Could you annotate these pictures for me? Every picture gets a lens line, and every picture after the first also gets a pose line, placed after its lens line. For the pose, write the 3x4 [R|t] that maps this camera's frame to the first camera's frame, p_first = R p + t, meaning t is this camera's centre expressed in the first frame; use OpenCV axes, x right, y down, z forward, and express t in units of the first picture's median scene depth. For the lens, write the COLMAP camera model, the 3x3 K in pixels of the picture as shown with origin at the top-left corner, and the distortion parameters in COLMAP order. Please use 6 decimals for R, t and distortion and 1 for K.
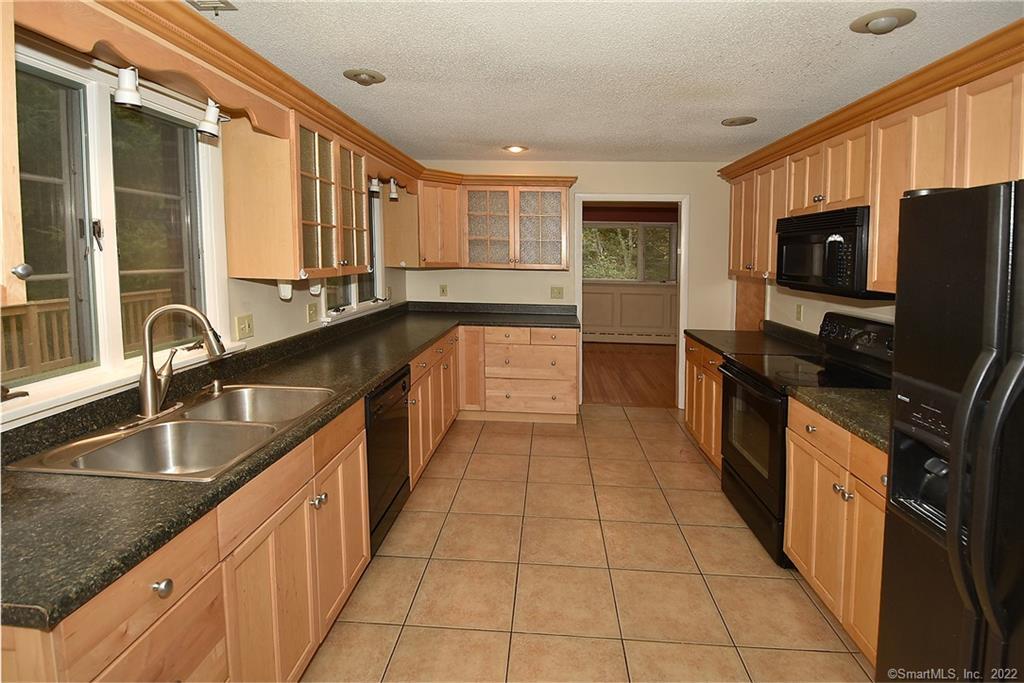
lens RADIAL K [[510.9, 0, 512.0], [0, 510.9, 341.5], [0, 0, 1]] dist [0.018968, -0.033746]
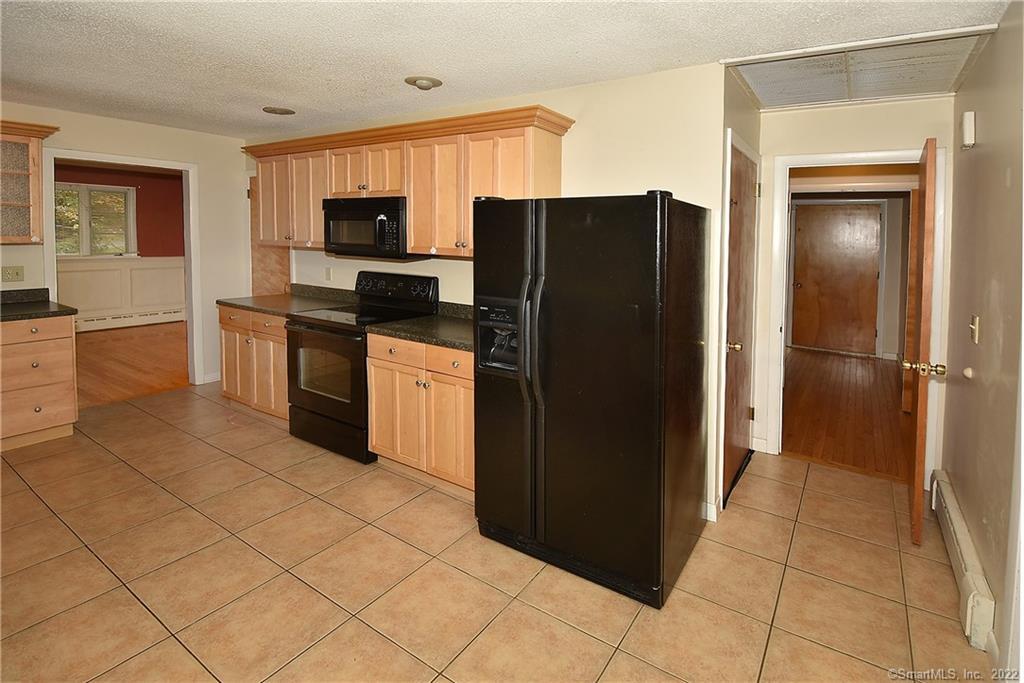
lens RADIAL K [[510.9, 0, 512.0], [0, 510.9, 341.5], [0, 0, 1]] dist [0.018968, -0.033746]
pose [[0.503245, -0.178649, 0.845475, -0.374926], [0.128446, 0.982993, 0.131253, -0.000985], [-0.854544, 0.042546, 0.517633, -0.029847]]
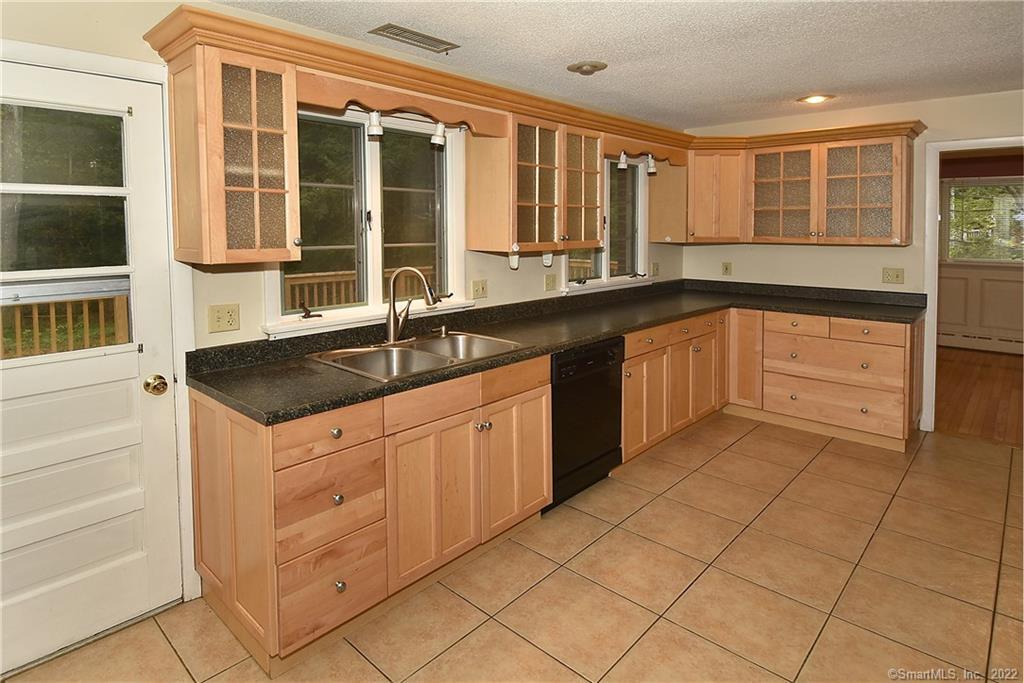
lens RADIAL K [[582.5, 0, 510.6], [0, 582.5, 335.7], [0, 0, 1]] dist [0.025653, -0.055727]
pose [[0.758325, 0.096537, -0.644689, 0.416981], [-0.091259, 0.994956, 0.041641, 0.016357], [0.645458, 0.027257, 0.763310, -0.042159]]
